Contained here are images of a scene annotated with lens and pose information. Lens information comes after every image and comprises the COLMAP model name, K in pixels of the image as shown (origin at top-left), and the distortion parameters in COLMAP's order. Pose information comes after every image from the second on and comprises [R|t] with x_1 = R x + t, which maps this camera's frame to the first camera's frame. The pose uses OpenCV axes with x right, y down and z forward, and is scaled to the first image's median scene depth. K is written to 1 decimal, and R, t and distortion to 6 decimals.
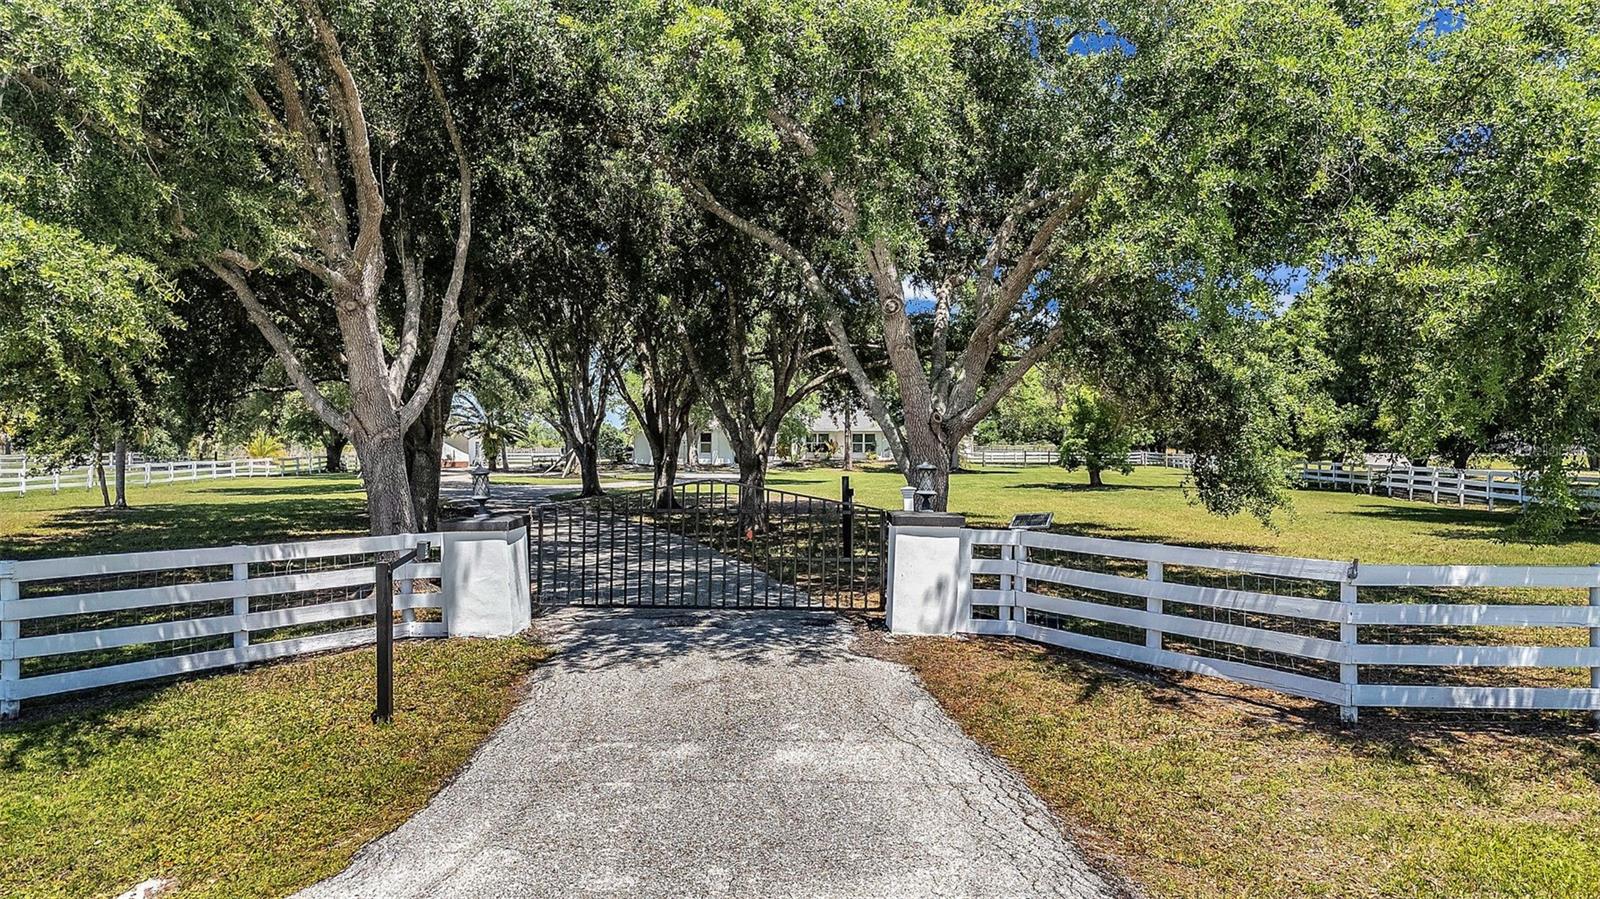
lens RADIAL K [[1185.3, 0, 800.0], [0, 1185.3, 449.5], [0, 0, 1]] dist [0.025775, 0.002738]
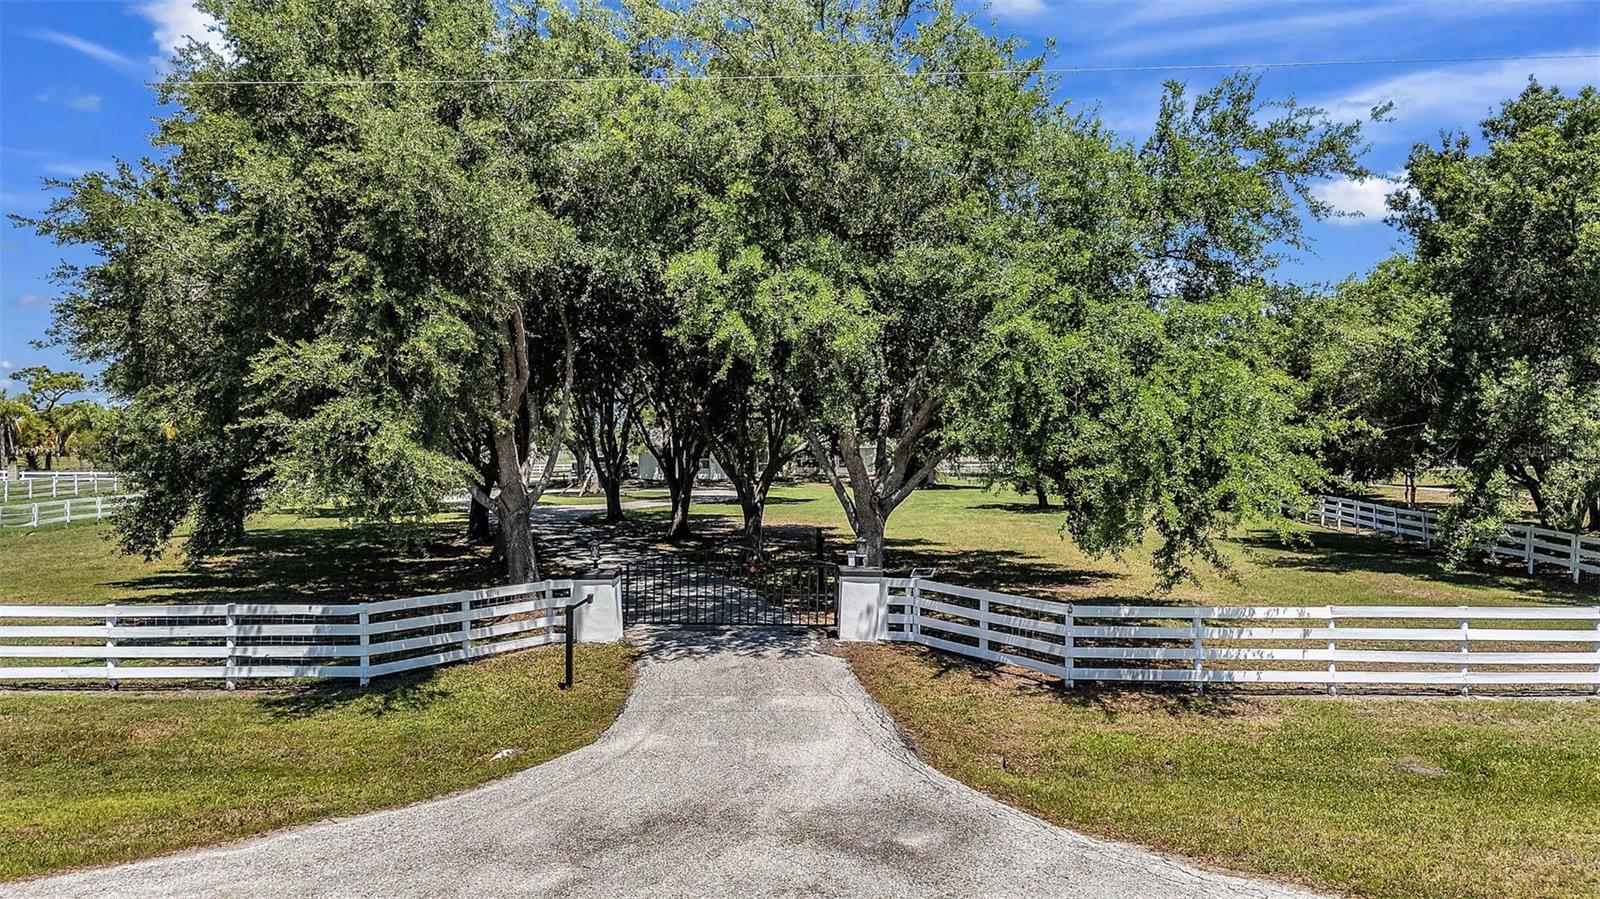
lens RADIAL K [[1174.8, 0, 800.0], [0, 1174.8, 449.5], [0, 0, 1]] dist [0.062120, -0.050093]
pose [[0.999976, 0.000273, 0.006917, 0.009072], [-0.000277, 1.000000, 0.000680, -0.118920], [-0.006917, -0.000682, 0.999976, -0.684476]]
